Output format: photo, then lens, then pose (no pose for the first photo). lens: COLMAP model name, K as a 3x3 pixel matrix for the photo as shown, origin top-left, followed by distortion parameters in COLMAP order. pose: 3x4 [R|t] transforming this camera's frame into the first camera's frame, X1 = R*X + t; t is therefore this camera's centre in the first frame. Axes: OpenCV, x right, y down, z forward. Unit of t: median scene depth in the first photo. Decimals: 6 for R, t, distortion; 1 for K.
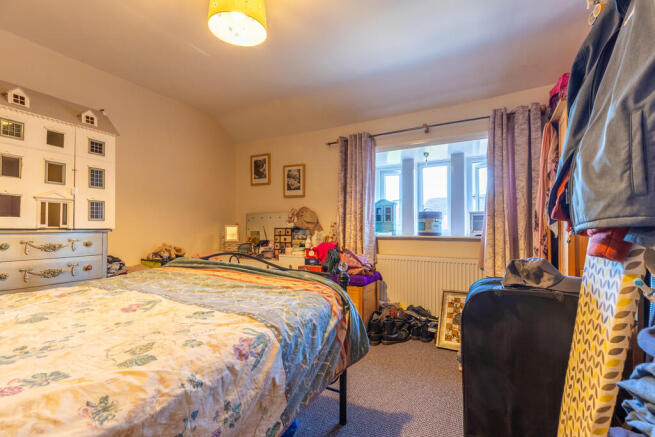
lens RADIAL K [[300.4, 0, 326.9], [0, 300.4, 224.7], [0, 0, 1]] dist [0.013702, -0.000627]
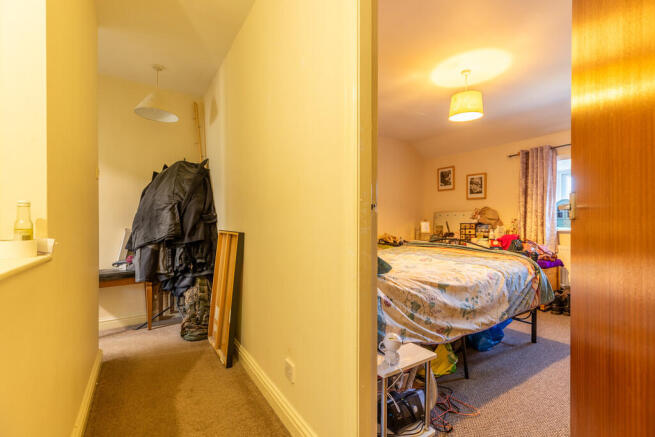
lens RADIAL K [[300.4, 0, 323.5], [0, 300.4, 223.5], [0, 0, 1]] dist [0.013702, -0.000627]
pose [[0.884386, 0.001240, -0.466755, -0.096457], [0.006896, 0.999853, 0.015721, -0.014514], [0.466706, -0.017122, 0.884247, -0.497794]]
